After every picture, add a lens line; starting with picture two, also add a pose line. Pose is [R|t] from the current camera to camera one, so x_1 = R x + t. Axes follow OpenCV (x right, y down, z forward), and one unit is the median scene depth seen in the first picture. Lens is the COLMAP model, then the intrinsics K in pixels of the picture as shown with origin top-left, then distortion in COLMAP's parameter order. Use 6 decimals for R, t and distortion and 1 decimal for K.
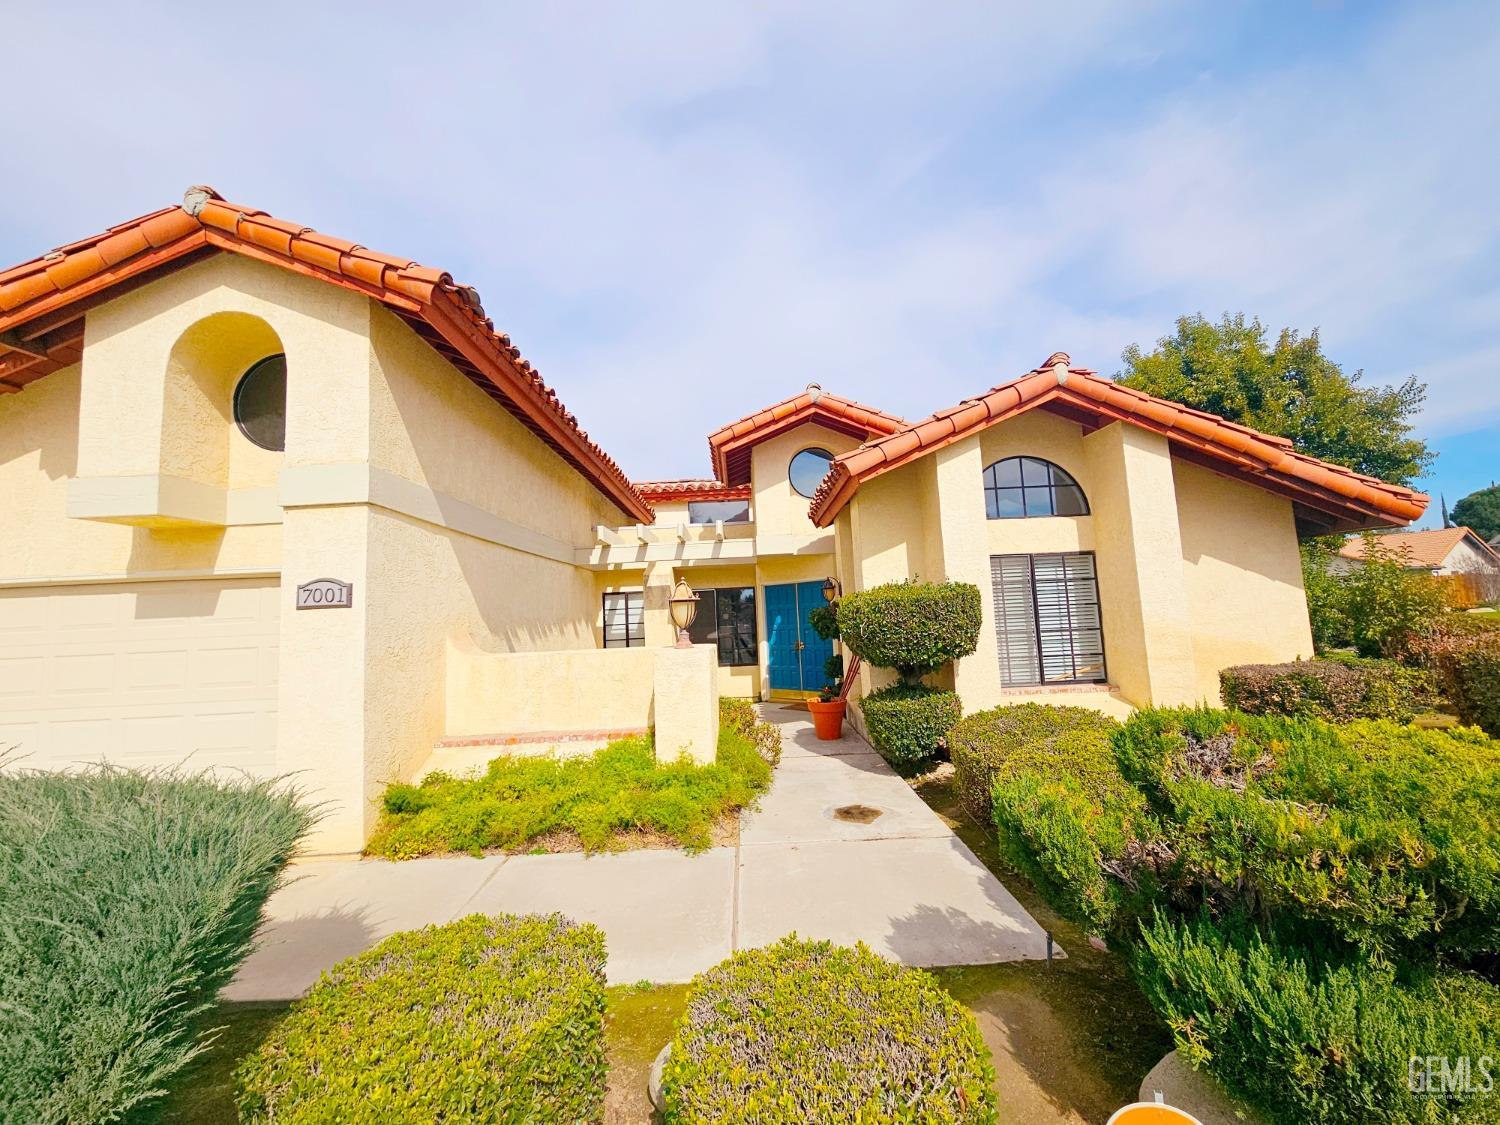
lens RADIAL K [[614.1, 0, 750.3], [0, 614.1, 551.5], [0, 0, 1]] dist [-0.002491, 0.000268]
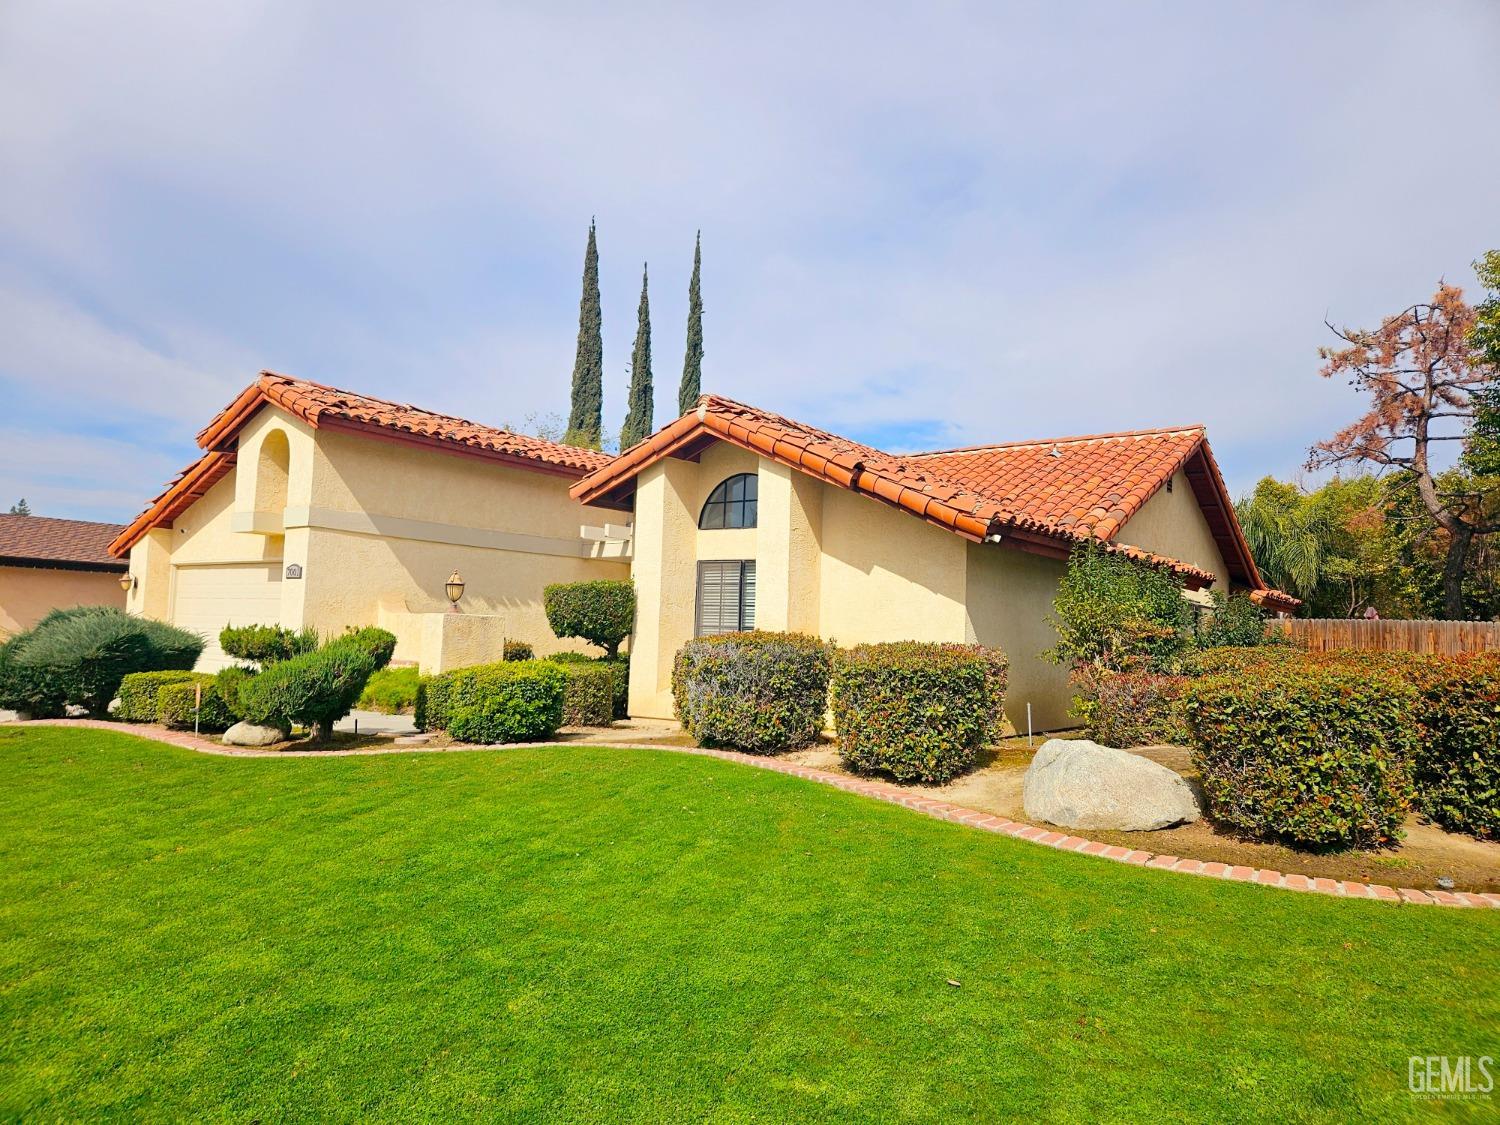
lens RADIAL K [[996.8, 0, 731.4], [0, 996.8, 561.3], [0, 0, 1]] dist [0.076184, -0.063846]
pose [[0.793134, 0.028088, -0.608400, 1.725637], [-0.007136, 0.999296, 0.036832, -0.067942], [0.609006, -0.024871, 0.792776, -0.529061]]
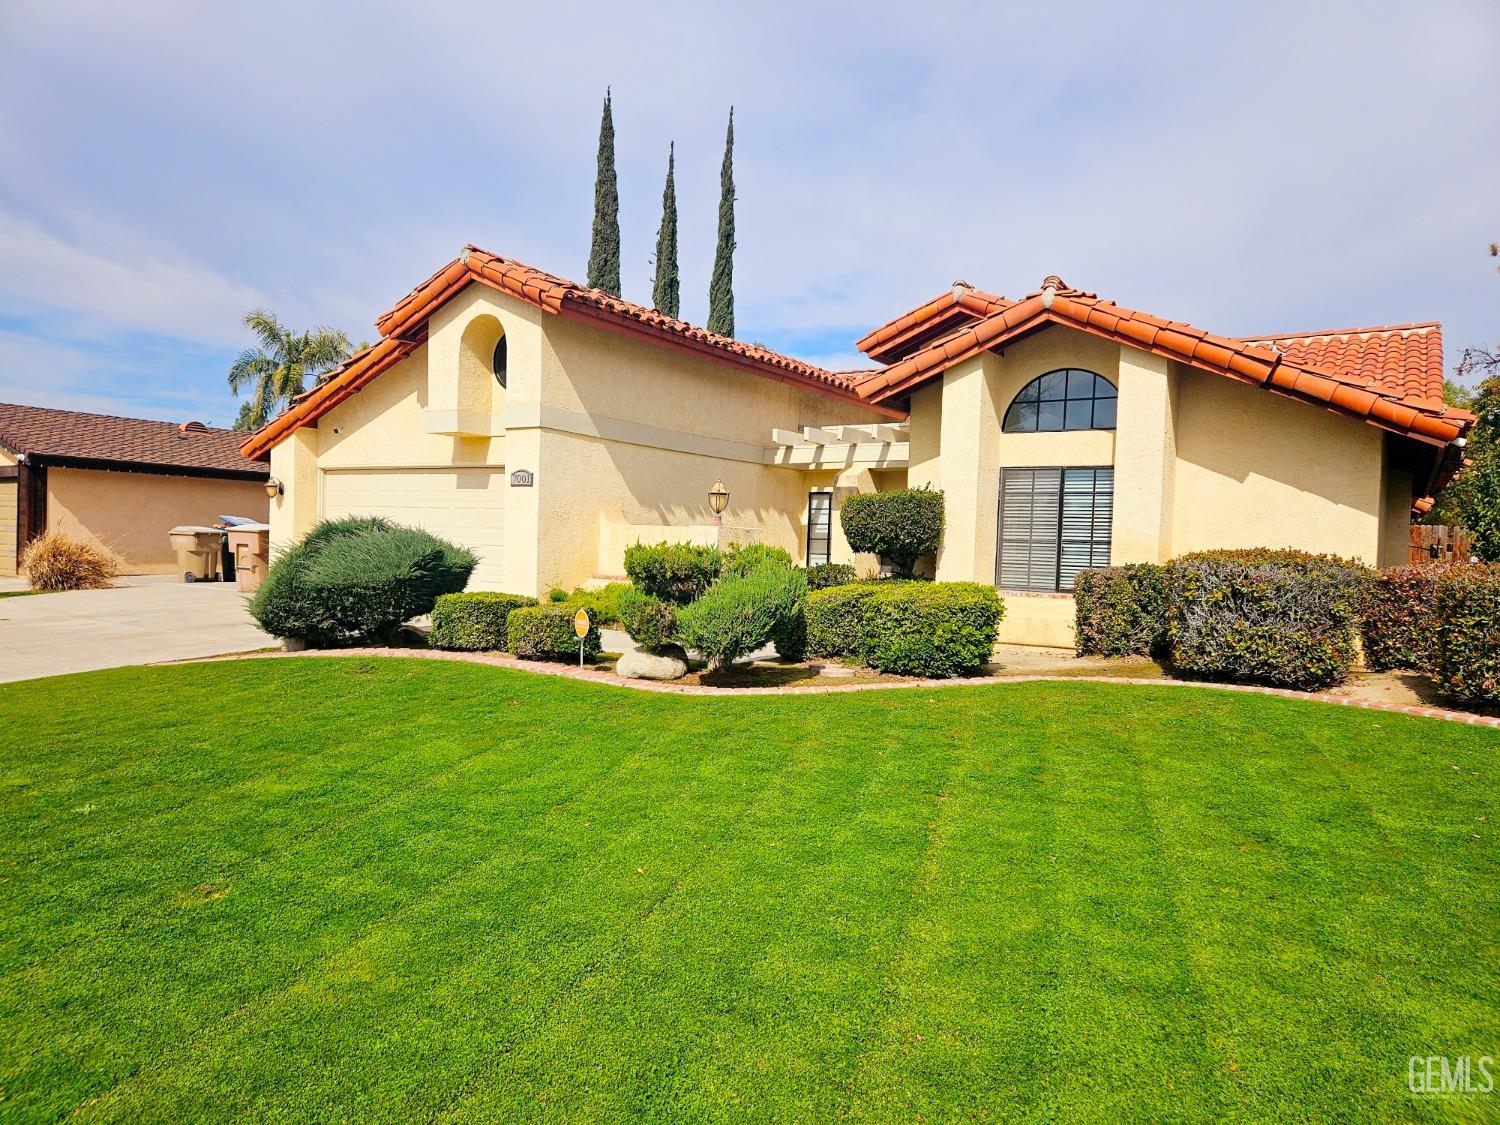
lens RADIAL K [[996.8, 0, 747.5], [0, 996.8, 578.8], [0, 0, 1]] dist [0.076184, -0.063846]
pose [[0.835100, 0.091629, -0.542413, 1.039798], [-0.013342, 0.989113, 0.146550, -0.055249], [0.549936, -0.115147, 0.827231, -0.774549]]
